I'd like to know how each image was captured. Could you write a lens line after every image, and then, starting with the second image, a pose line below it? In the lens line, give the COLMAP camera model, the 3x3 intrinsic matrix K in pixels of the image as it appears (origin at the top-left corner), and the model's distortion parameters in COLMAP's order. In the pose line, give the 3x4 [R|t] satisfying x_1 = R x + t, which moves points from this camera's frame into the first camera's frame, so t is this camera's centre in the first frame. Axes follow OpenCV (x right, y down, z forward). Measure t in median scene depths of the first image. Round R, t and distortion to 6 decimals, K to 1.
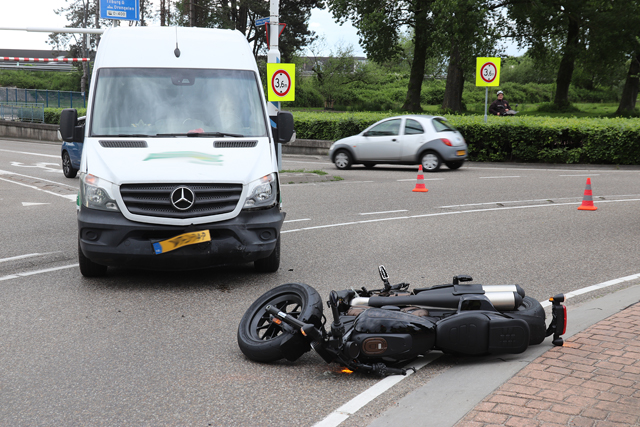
lens RADIAL K [[957.0, 0, 320.0], [0, 957.0, 213.5], [0, 0, 1]] dist [0.034927, 0.054779]
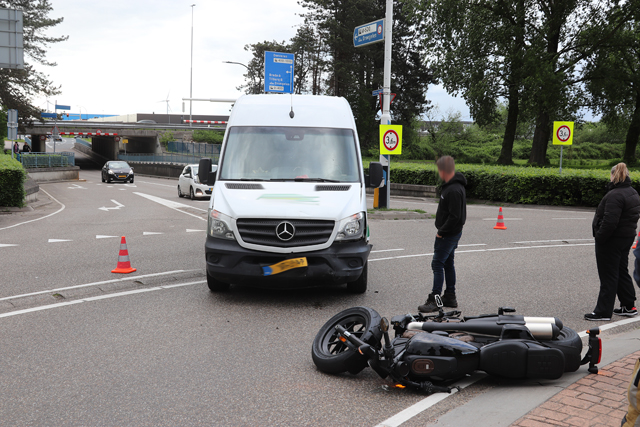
lens RADIAL K [[732.5, 0, 320.0], [0, 732.5, 213.5], [0, 0, 1]] dist [0.003492, 0.022757]
pose [[0.987609, 0.024274, -0.155048, 0.043048], [-0.029961, 0.998957, -0.034445, -0.006794], [0.154050, 0.038664, 0.987306, 0.068852]]
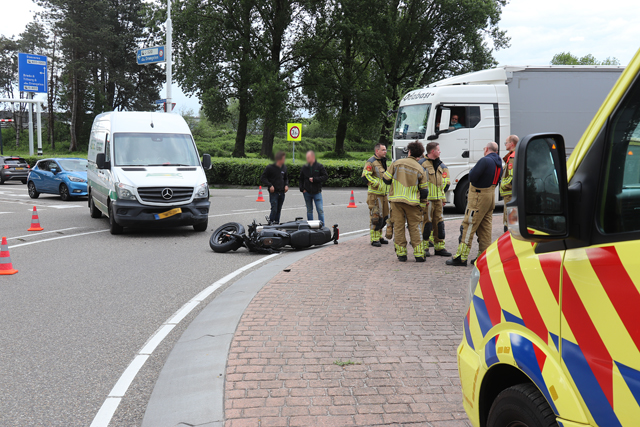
lens RADIAL K [[732.5, 0, 320.0], [0, 732.5, 213.5], [0, 0, 1]] dist [0.003492, 0.022757]
pose [[0.976492, -0.017453, 0.214847, -0.151335], [0.024039, 0.999317, -0.028077, 0.077946], [-0.214210, 0.032581, 0.976244, -0.643292]]
